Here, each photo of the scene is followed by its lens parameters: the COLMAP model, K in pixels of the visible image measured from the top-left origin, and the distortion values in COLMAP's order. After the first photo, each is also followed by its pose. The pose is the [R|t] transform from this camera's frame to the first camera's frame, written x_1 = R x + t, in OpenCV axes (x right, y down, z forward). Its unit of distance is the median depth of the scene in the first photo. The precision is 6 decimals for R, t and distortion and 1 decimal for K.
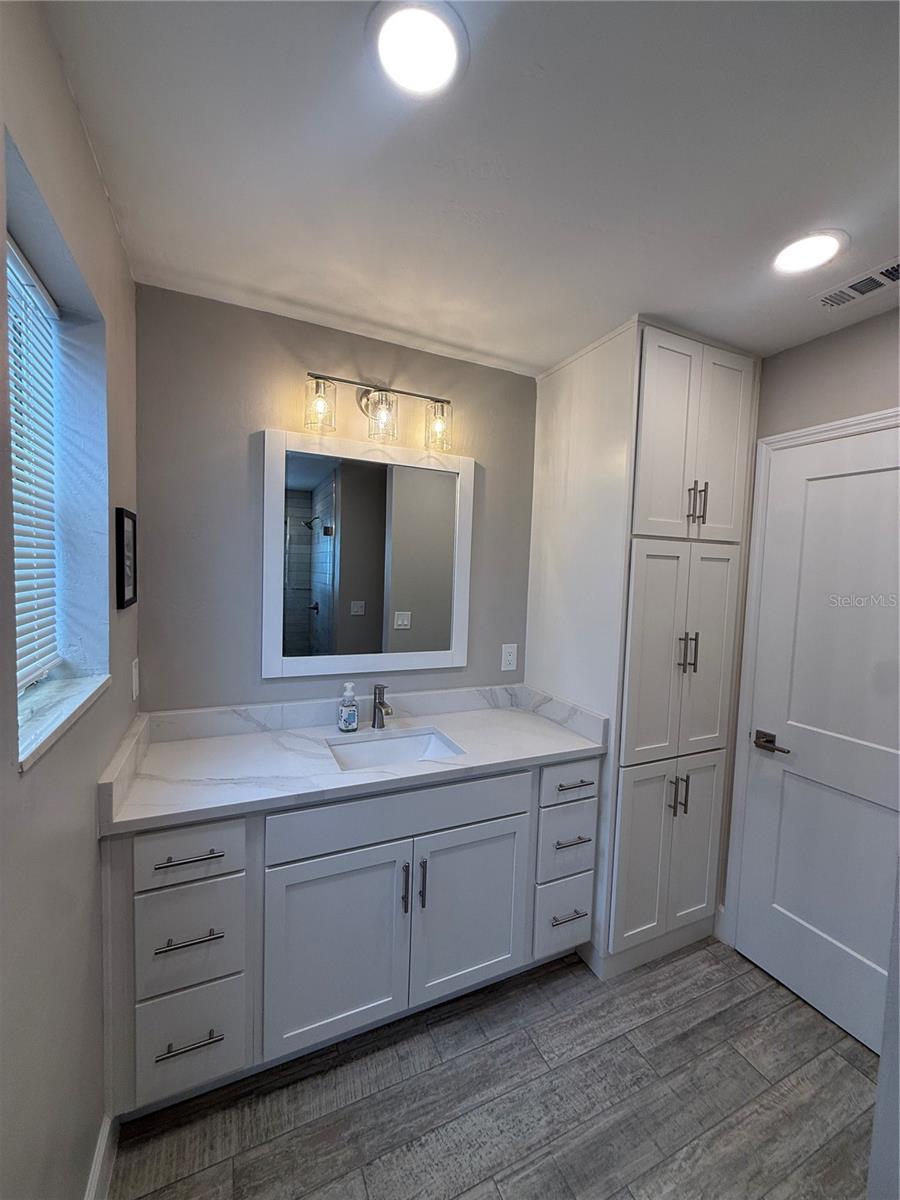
lens RADIAL K [[478.3, 0, 450.1], [0, 478.3, 598.9], [0, 0, 1]] dist [-0.000895, 0.000461]
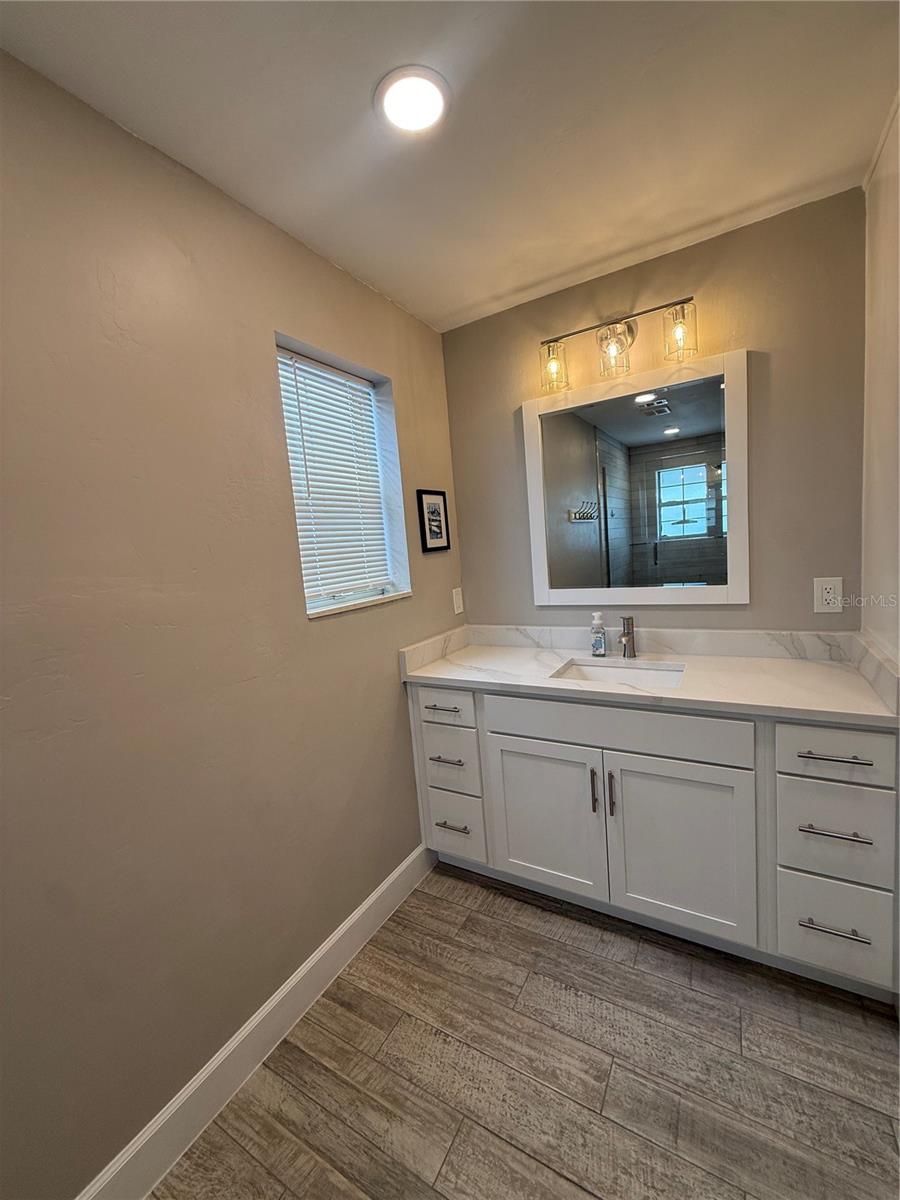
lens RADIAL K [[479.3, 0, 452.9], [0, 479.3, 600.7], [0, 0, 1]] dist [0.001281, -0.000339]
pose [[0.563144, 0.012538, -0.826264, 0.605145], [0.051220, 0.997433, 0.050044, 0.092338], [0.824770, -0.070504, 0.561056, 0.136068]]
